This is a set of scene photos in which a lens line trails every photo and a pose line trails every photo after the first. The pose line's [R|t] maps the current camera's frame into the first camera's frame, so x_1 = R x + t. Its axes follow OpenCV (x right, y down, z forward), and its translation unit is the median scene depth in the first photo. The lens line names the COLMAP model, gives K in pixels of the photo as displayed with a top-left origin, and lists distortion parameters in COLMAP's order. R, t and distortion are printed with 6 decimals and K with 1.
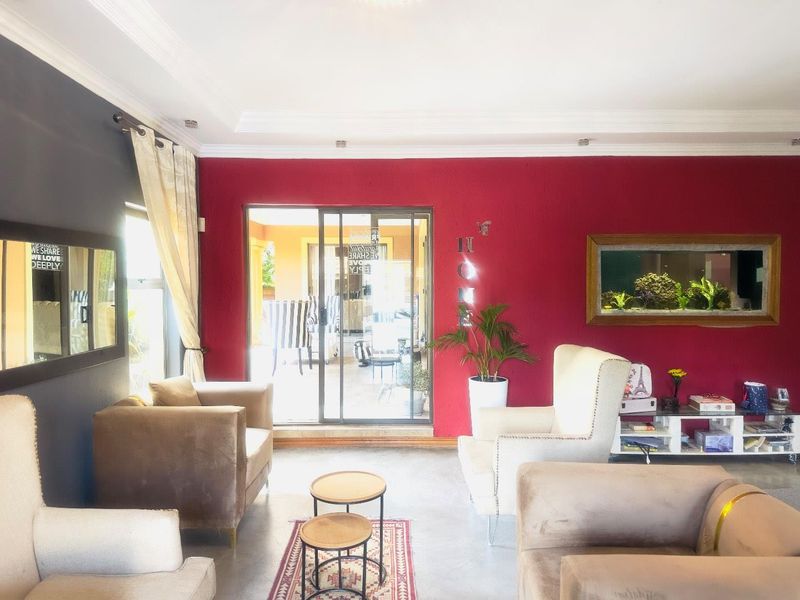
lens RADIAL K [[535.7, 0, 400.0], [0, 535.7, 300.0], [0, 0, 1]] dist [-0.003635, -0.028134]
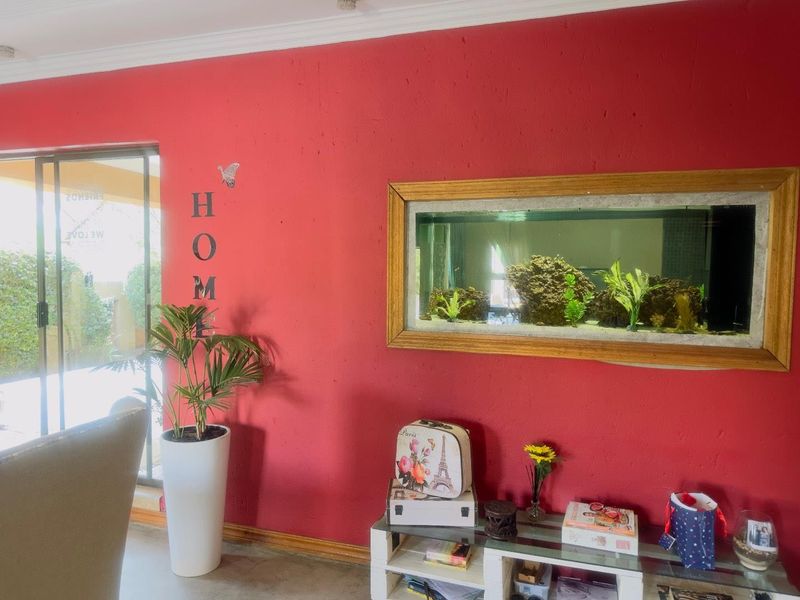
lens RADIAL K [[563.0, 0, 403.3], [0, 563.0, 303.8], [0, 0, 1]] dist [0.088351, -0.103419]
pose [[0.963262, 0.029549, -0.266931, 0.557219], [-0.023438, 0.999386, 0.026049, -0.015033], [0.267537, -0.018835, 0.963363, 0.472373]]
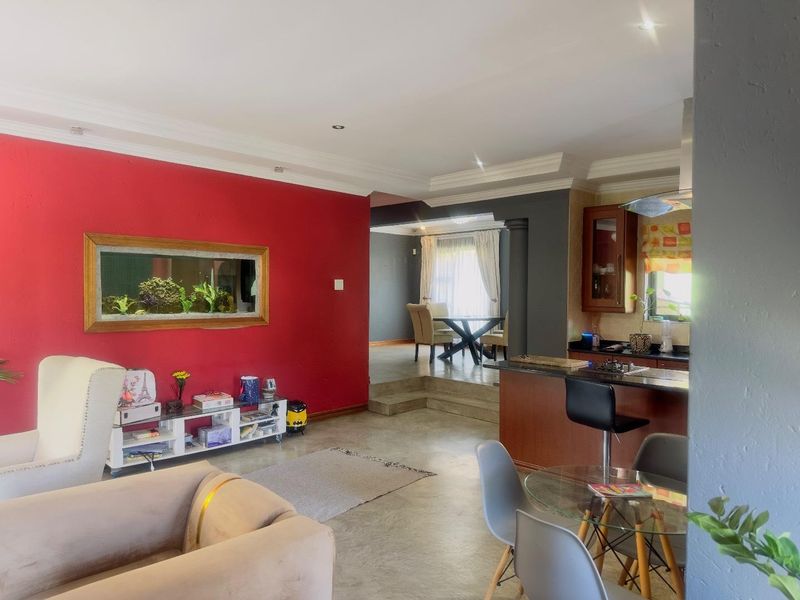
lens RADIAL K [[535.7, 0, 400.0], [0, 535.7, 300.0], [0, 0, 1]] dist [-0.003635, -0.028134]
pose [[0.674371, -0.004612, 0.738379, 0.046802], [0.011107, 0.999931, -0.003899, 0.001066], [-0.738309, 0.010831, 0.674375, -0.002282]]
